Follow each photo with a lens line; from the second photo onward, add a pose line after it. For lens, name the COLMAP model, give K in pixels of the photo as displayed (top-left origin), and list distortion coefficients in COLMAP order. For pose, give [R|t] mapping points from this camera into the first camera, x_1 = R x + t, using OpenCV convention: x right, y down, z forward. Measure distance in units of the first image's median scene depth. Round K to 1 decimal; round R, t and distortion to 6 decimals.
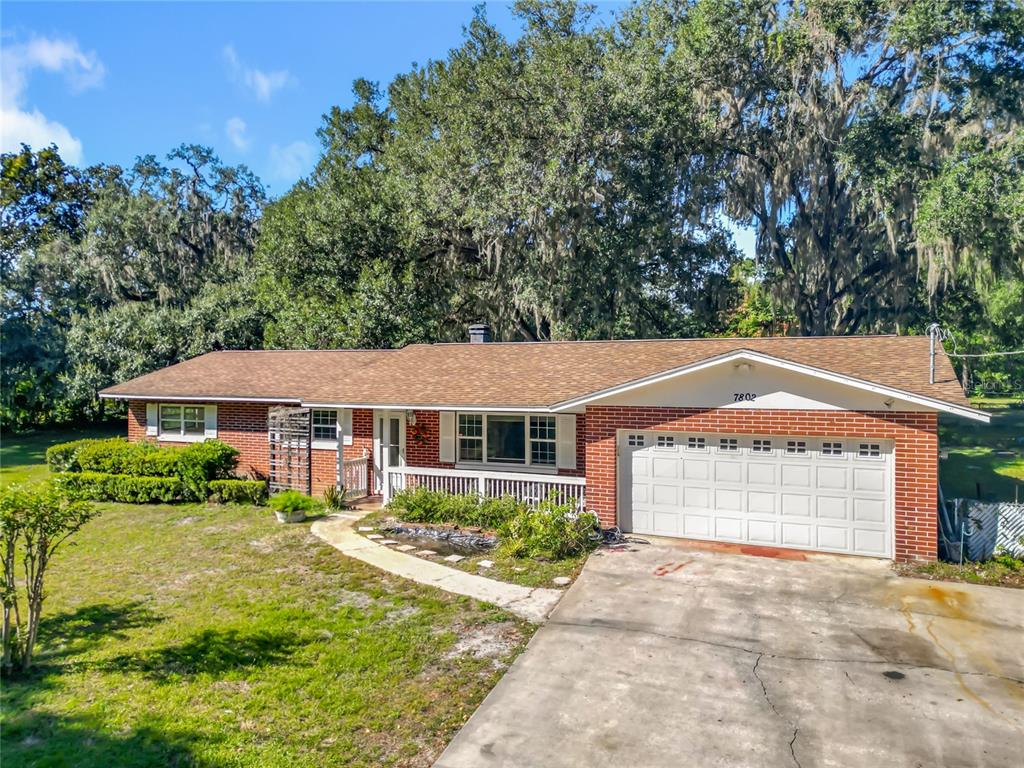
lens RADIAL K [[727.9, 0, 503.9], [0, 727.9, 381.1], [0, 0, 1]] dist [0.064730, -0.063397]
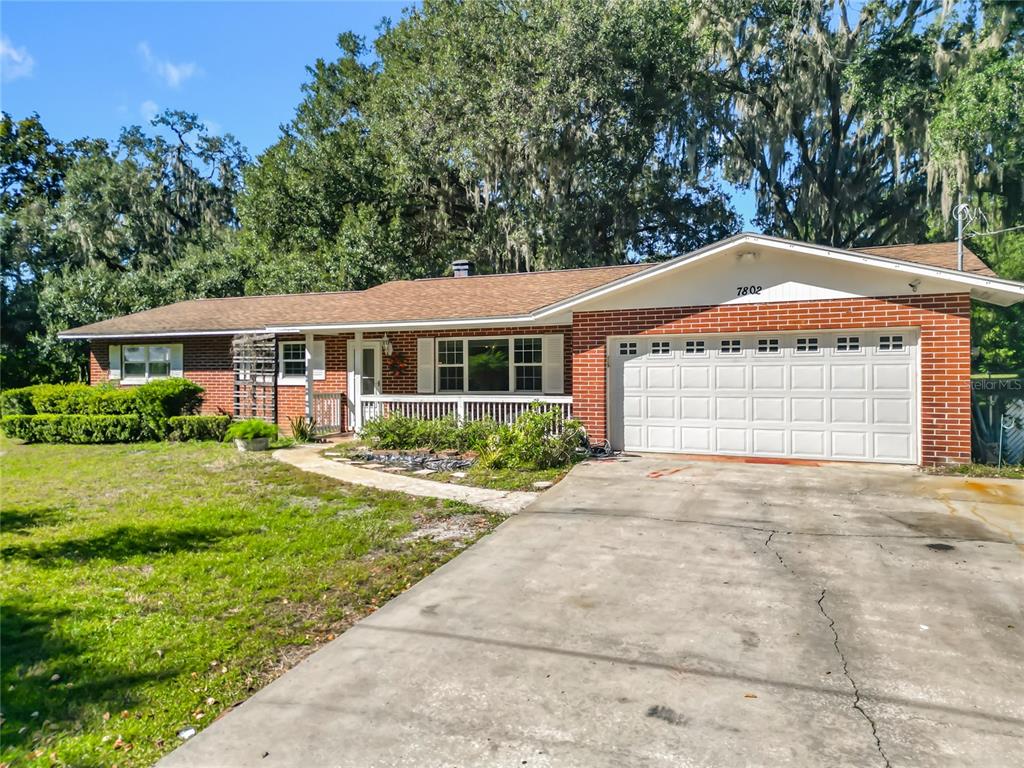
lens RADIAL K [[716.5, 0, 504.7], [0, 716.5, 376.8], [0, 0, 1]] dist [0.084089, -0.072646]
pose [[0.999991, -0.004287, 0.000144, 0.026463], [0.004289, 0.999950, -0.009055, 0.117760], [-0.000105, 0.009056, 0.999959, 0.104298]]
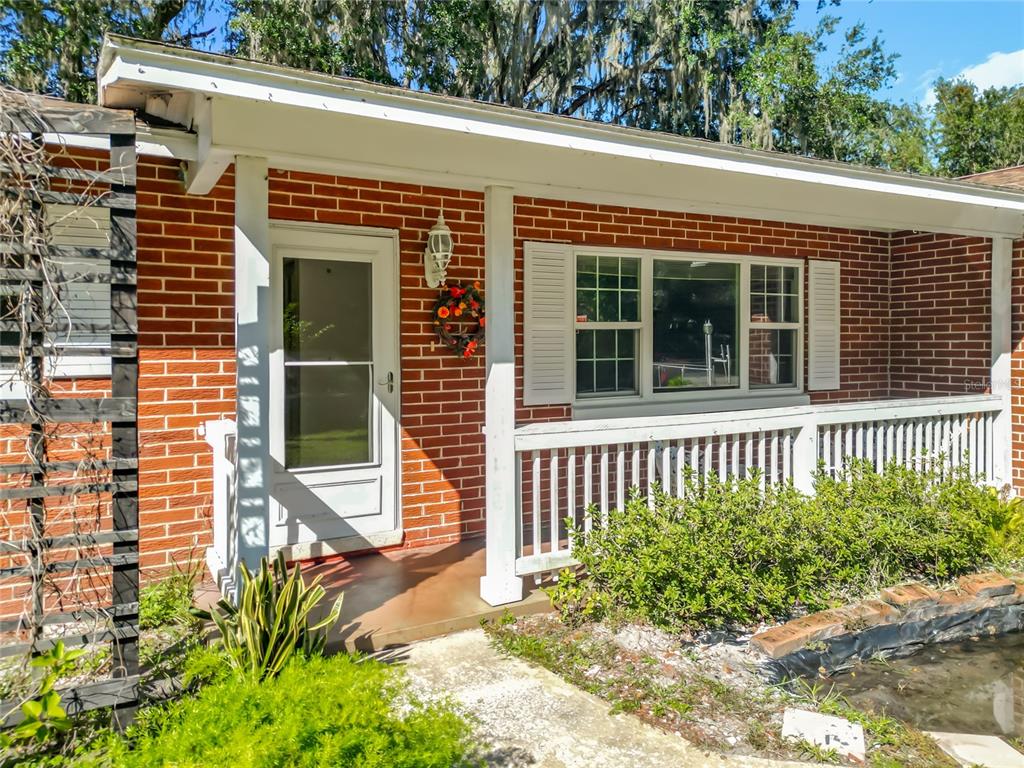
lens RADIAL K [[727.9, 0, 503.9], [0, 727.9, 381.1], [0, 0, 1]] dist [0.064730, -0.063397]
pose [[0.600064, -0.026919, 0.799499, -0.403886], [0.031930, 0.999443, 0.009686, 0.115076], [-0.799315, 0.019716, 0.600589, 0.976516]]
